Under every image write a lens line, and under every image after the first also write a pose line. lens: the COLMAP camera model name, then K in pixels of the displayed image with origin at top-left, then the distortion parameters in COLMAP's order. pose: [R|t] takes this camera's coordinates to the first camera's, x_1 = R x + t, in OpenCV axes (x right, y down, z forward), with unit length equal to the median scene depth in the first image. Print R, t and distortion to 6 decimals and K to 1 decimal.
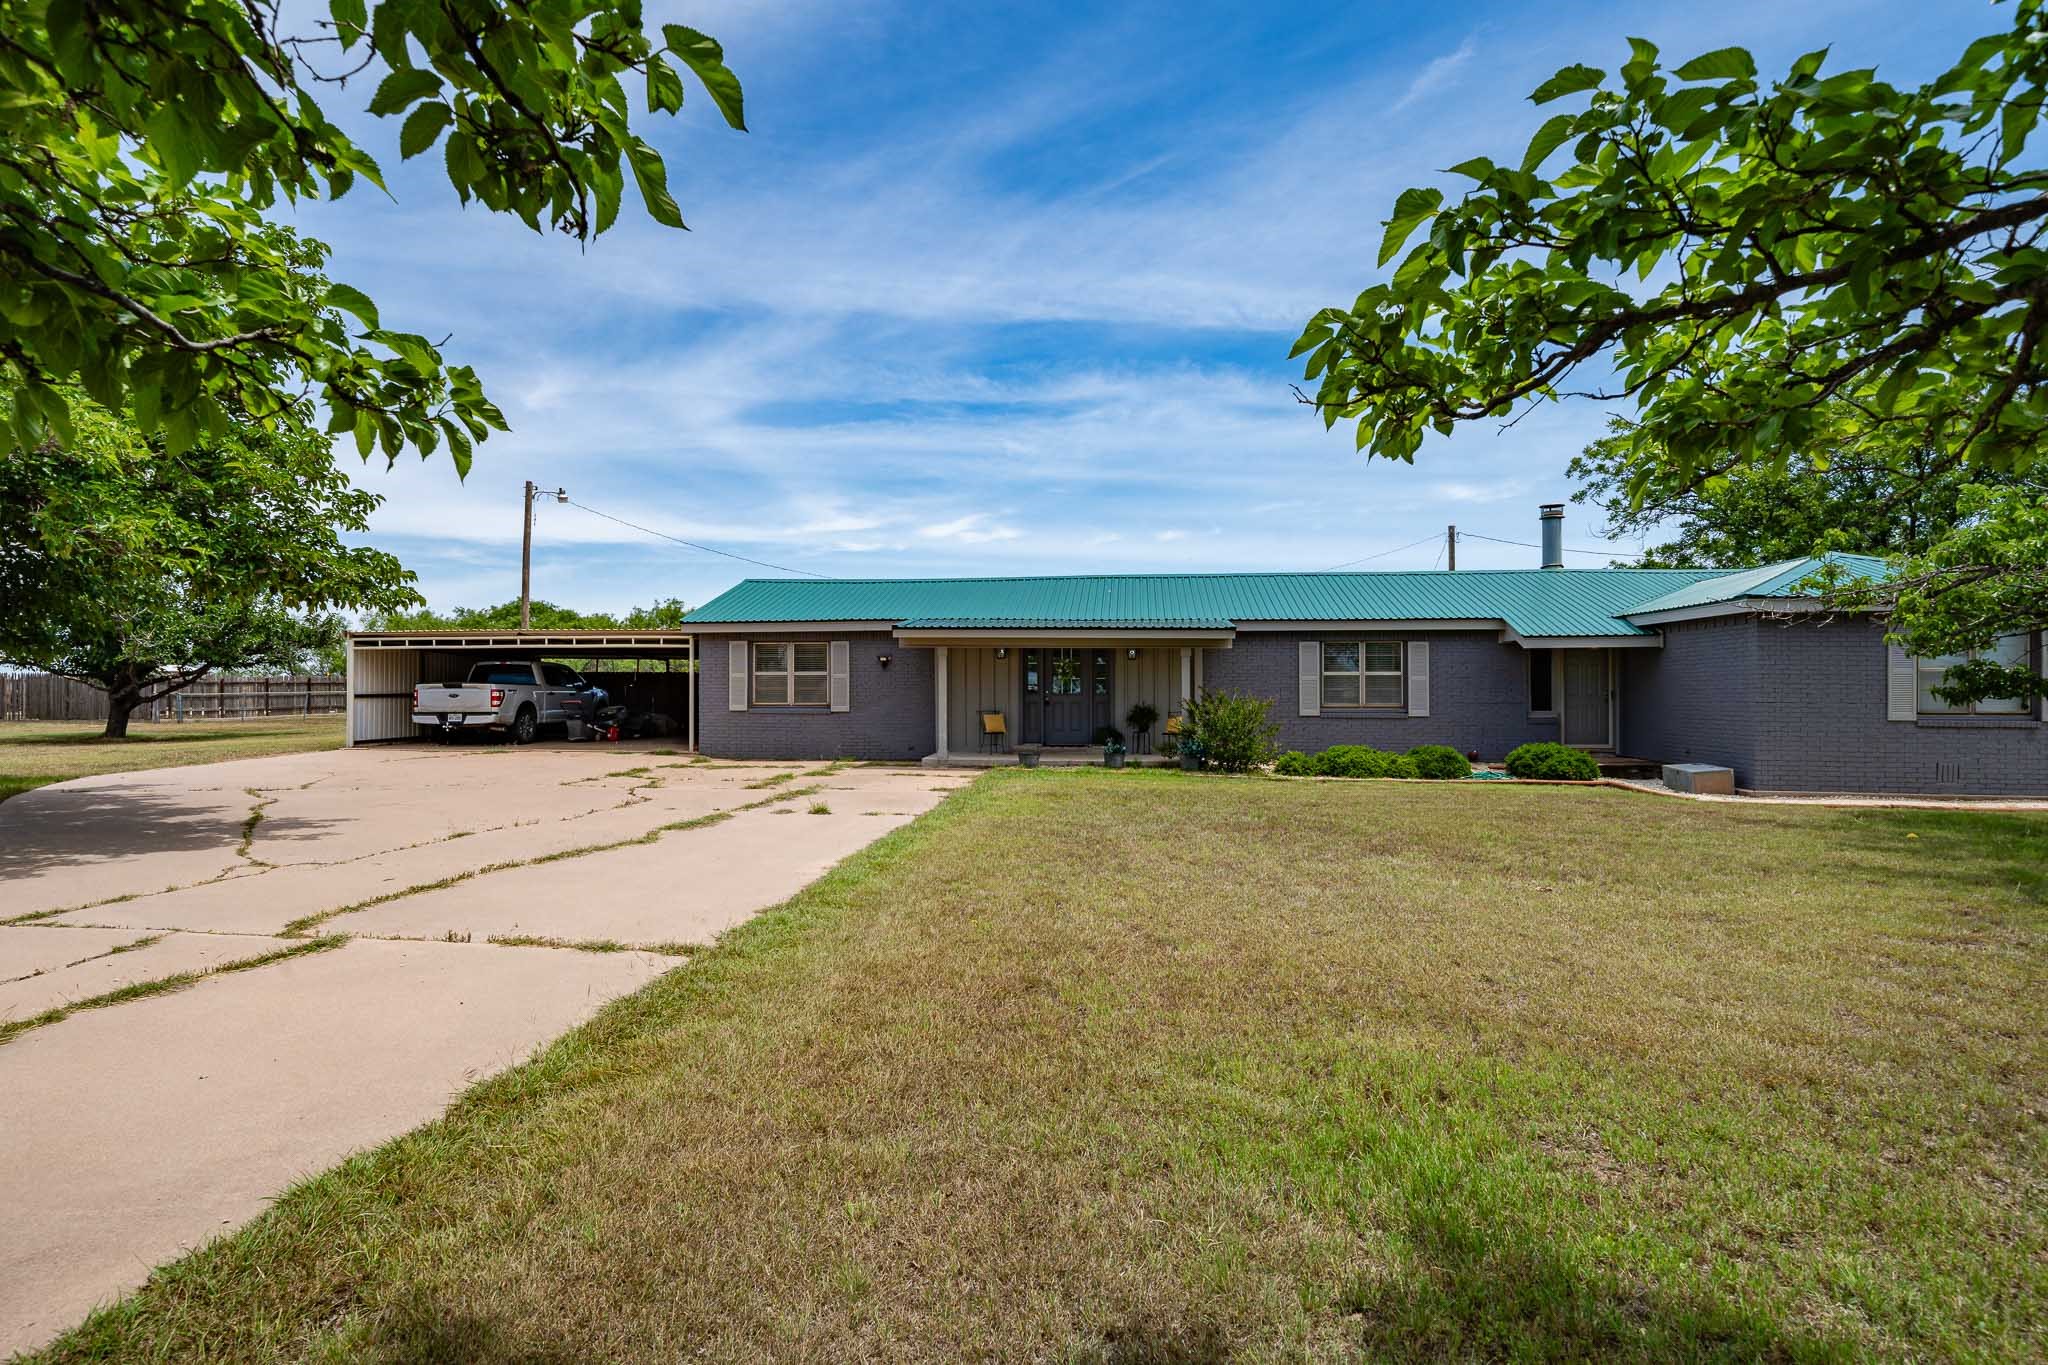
lens RADIAL K [[1082.7, 0, 983.9], [0, 1082.7, 670.1], [0, 0, 1]] dist [-0.002255, -0.001057]
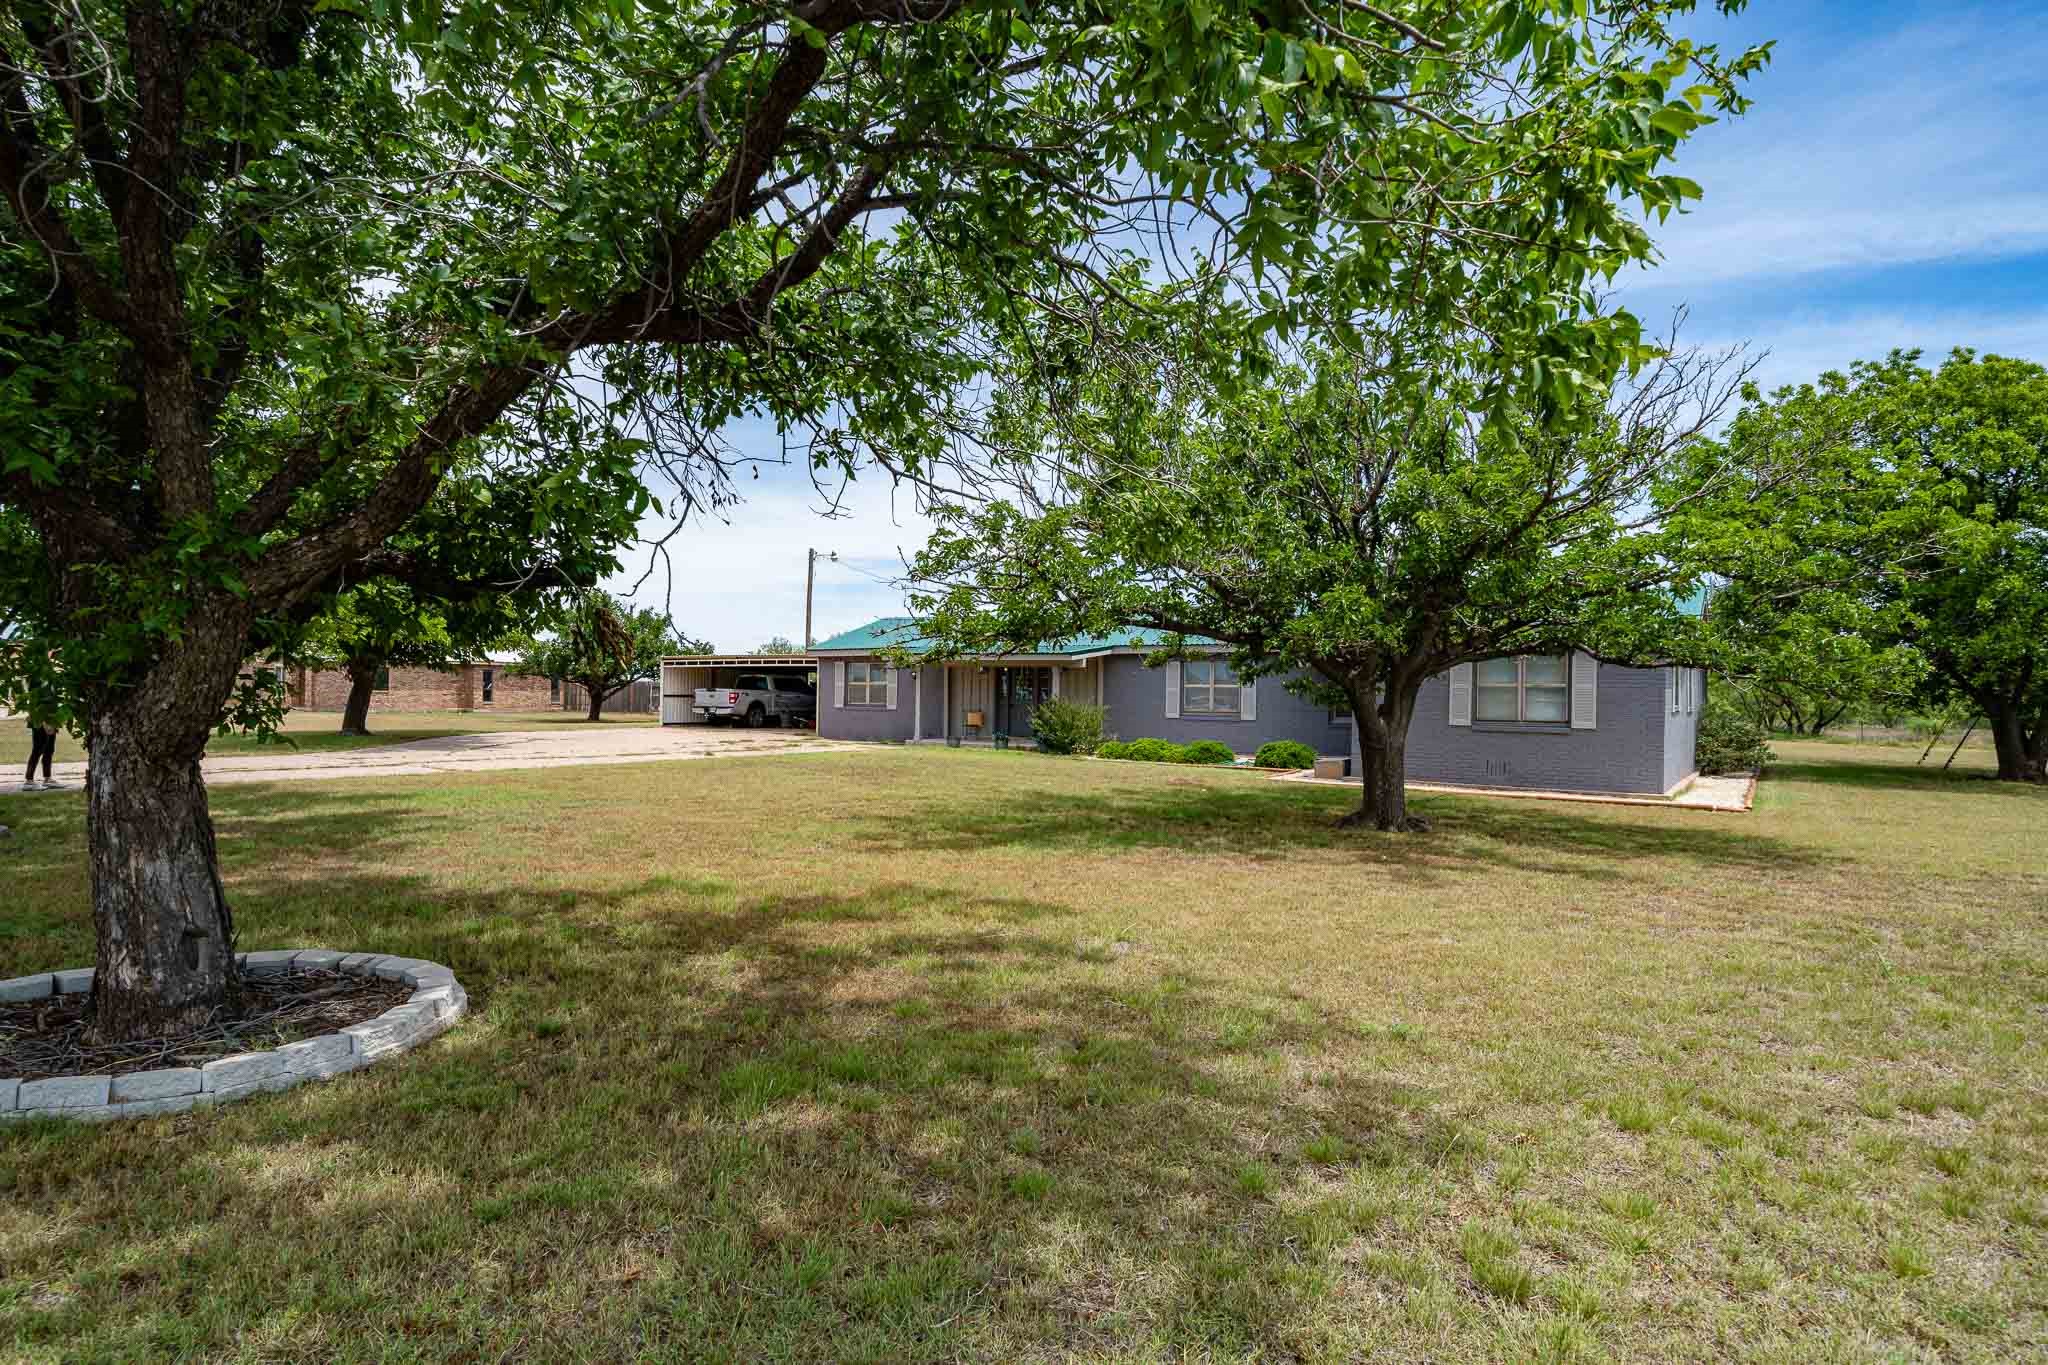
lens RADIAL K [[1115.6, 0, 1035.1], [0, 1115.6, 682.4], [0, 0, 1]] dist [0.000627, 0.000654]
pose [[0.899050, 0.006218, -0.437801, 0.716713], [-0.006620, 0.999978, 0.000608, -0.000615], [0.437795, 0.002351, 0.899072, -0.288036]]
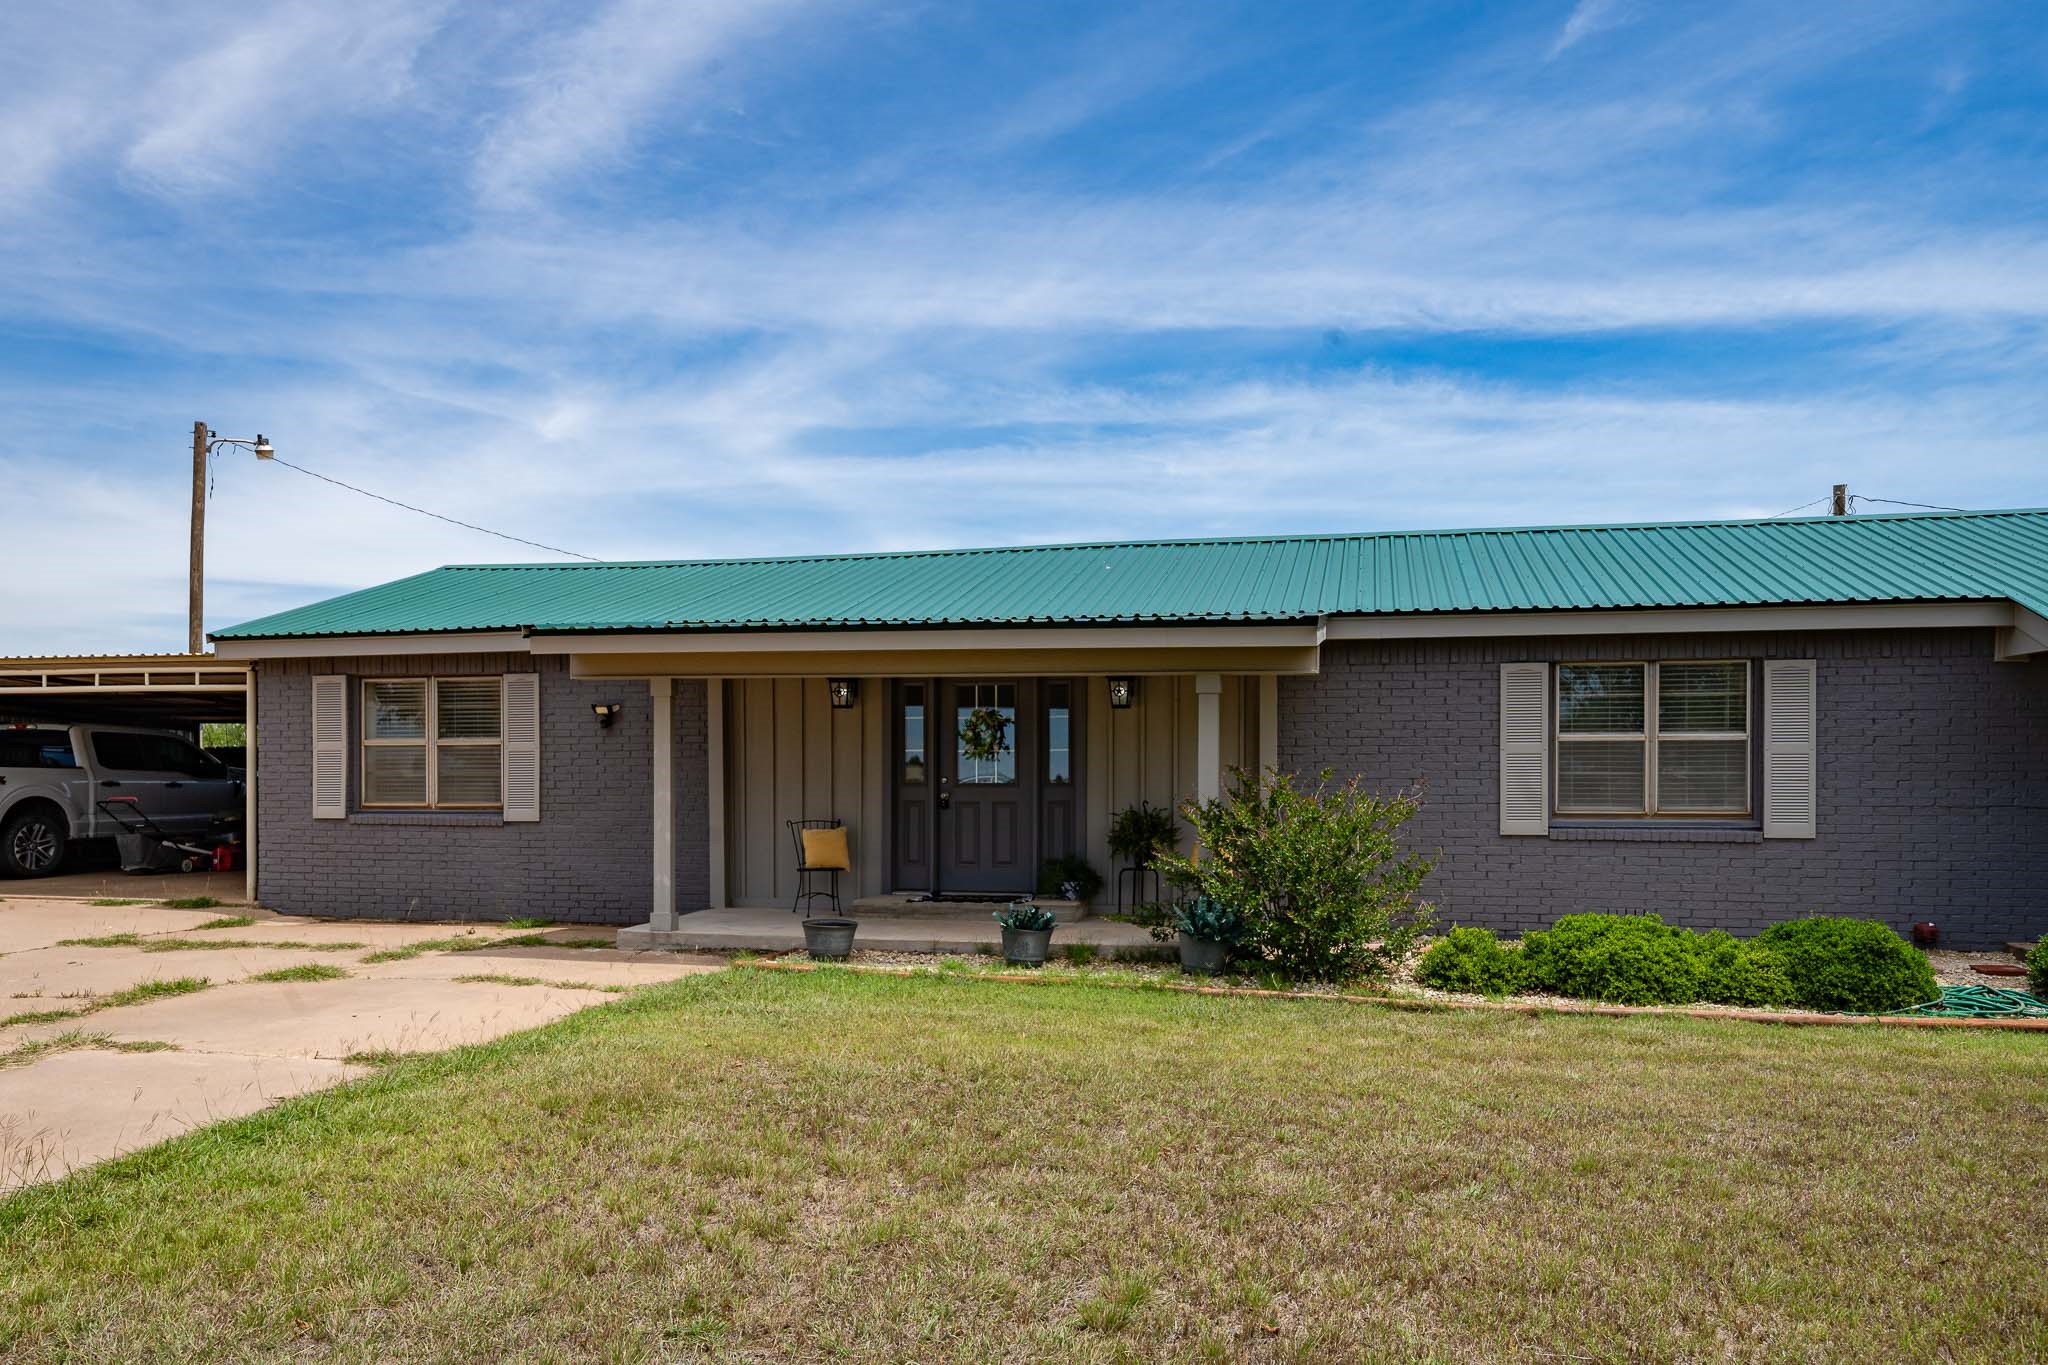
lens RADIAL K [[1425.0, 0, 1033.7], [0, 1425.0, 744.2], [0, 0, 1]] dist [-0.004810, 0.002644]
pose [[0.994826, -0.002673, -0.101560, 0.158158], [0.002205, 0.999986, -0.004715, 0.008015], [0.101572, 0.004467, 0.994818, 0.401629]]
